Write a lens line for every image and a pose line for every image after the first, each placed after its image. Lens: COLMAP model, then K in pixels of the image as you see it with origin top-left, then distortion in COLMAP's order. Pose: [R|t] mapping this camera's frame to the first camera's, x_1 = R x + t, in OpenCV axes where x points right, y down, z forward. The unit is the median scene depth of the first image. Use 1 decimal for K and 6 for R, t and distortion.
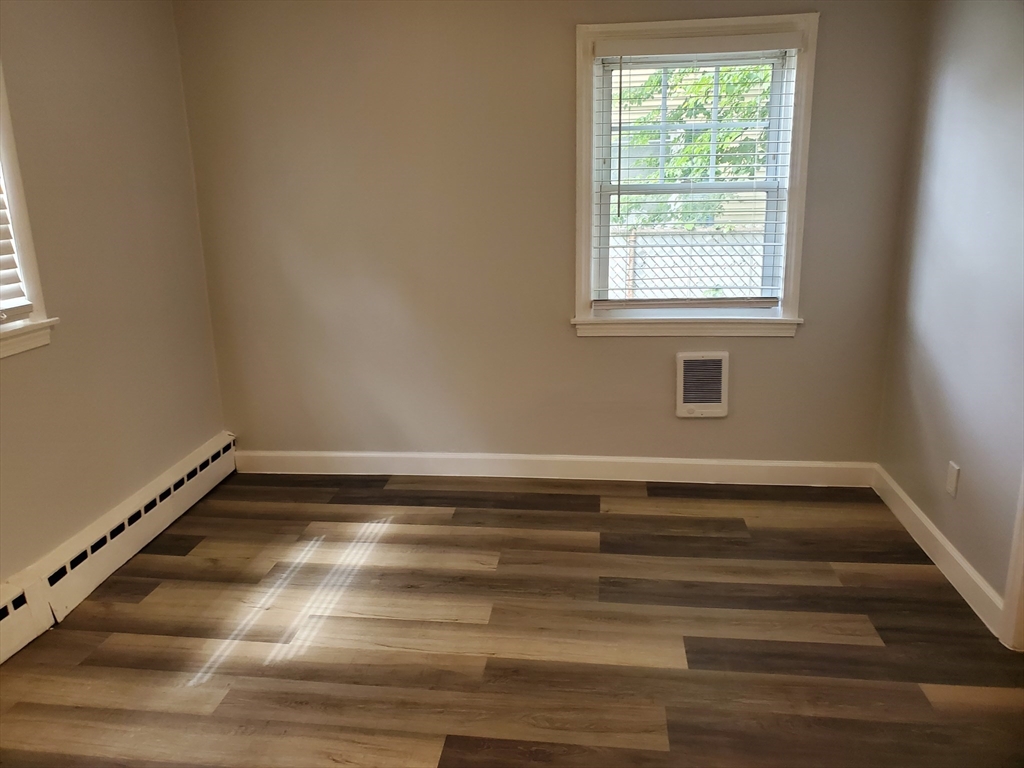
lens RADIAL K [[802.2, 0, 509.3], [0, 802.2, 386.0], [0, 0, 1]] dist [0.013411, 0.009673]
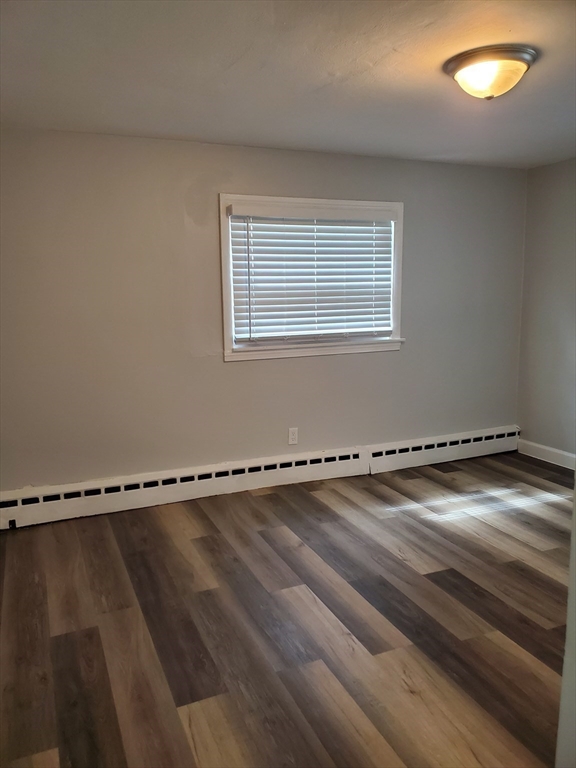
lens RADIAL K [[601.6, 0, 286.9], [0, 601.6, 383.4], [0, 0, 1]] dist [0.013411, 0.009673]
pose [[0.522243, 0.155461, -0.838507, 0.638309], [-0.216973, 0.975110, 0.045651, 0.027096], [0.824733, 0.158092, 0.542975, -0.111709]]
